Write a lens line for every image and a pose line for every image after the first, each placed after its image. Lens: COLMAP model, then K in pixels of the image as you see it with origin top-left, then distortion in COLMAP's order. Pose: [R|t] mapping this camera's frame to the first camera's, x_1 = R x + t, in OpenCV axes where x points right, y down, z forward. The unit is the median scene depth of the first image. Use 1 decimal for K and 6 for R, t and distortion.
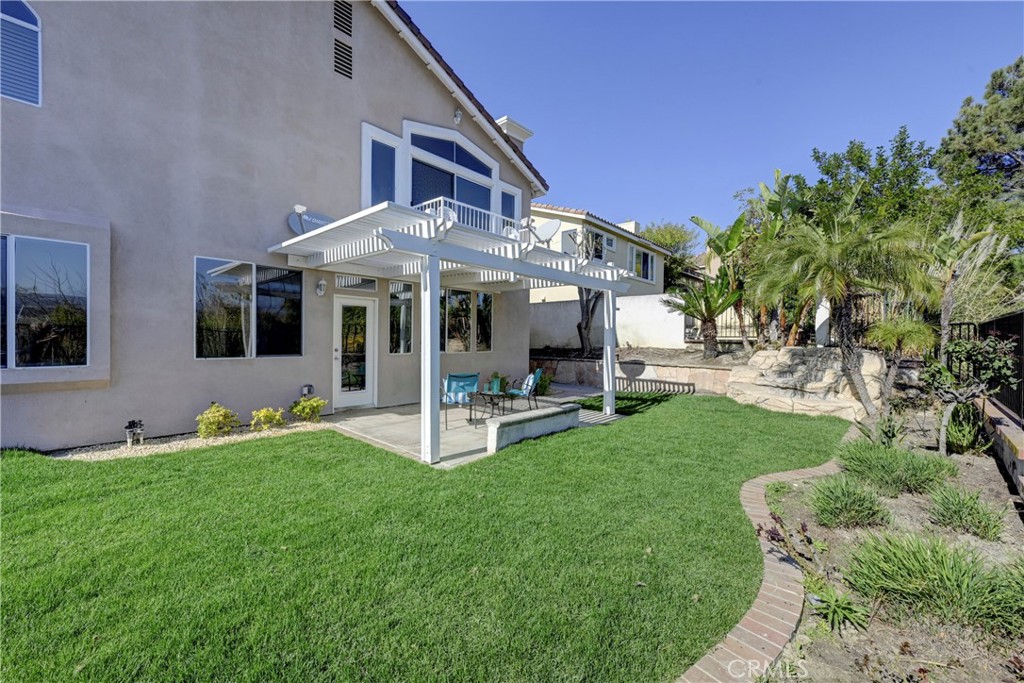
lens RADIAL K [[406.2, 0, 510.0], [0, 406.2, 340.4], [0, 0, 1]] dist [-0.002518, 0.000709]
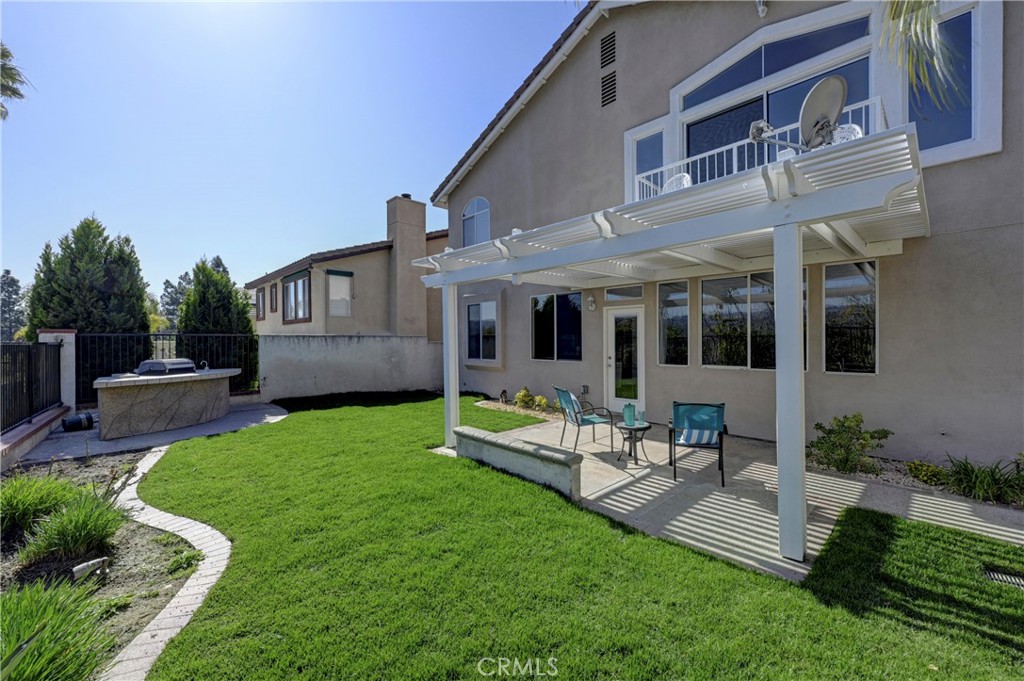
lens RADIAL K [[404.3, 0, 510.8], [0, 404.3, 341.1], [0, 0, 1]] dist [0.001341, -0.000113]
pose [[-0.084839, -0.010094, -0.996344, 0.595072], [-0.004023, 0.999944, -0.009788, -0.009228], [0.996387, 0.003178, -0.084874, 0.730214]]
